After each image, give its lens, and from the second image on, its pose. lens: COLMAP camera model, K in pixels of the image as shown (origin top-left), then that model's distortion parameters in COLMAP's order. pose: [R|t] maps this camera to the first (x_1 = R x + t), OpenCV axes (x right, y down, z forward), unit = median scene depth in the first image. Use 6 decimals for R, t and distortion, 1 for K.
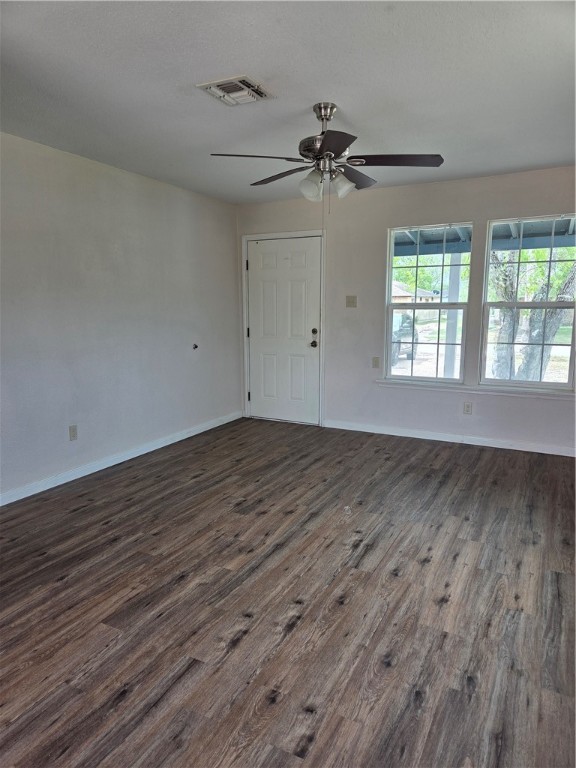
lens RADIAL K [[523.6, 0, 288.0], [0, 523.6, 384.0], [0, 0, 1]] dist [-0.004093, -0.002312]
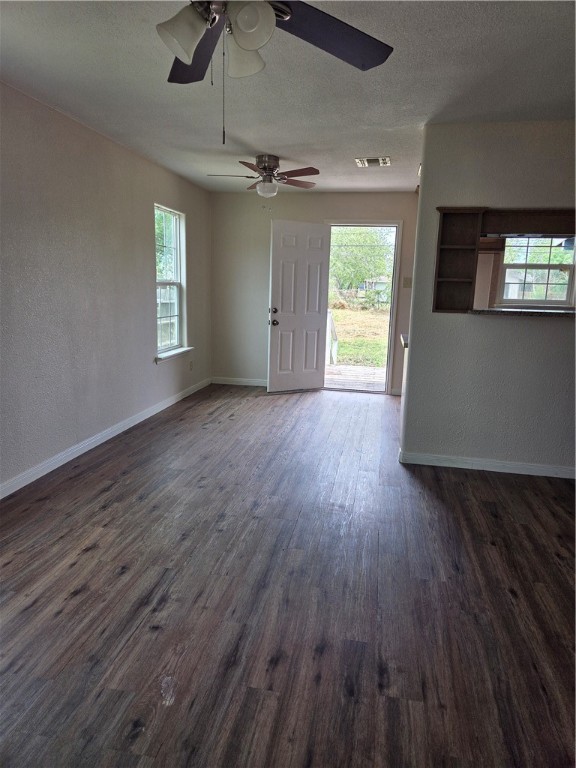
lens RADIAL K [[523.6, 0, 288.0], [0, 523.6, 384.0], [0, 0, 1]] dist [-0.004093, -0.002312]
pose [[-0.959806, 0.025839, -0.279471, 0.160257], [-0.071139, 0.940839, 0.331302, -0.245292], [0.271498, 0.337867, -0.901185, 1.631678]]
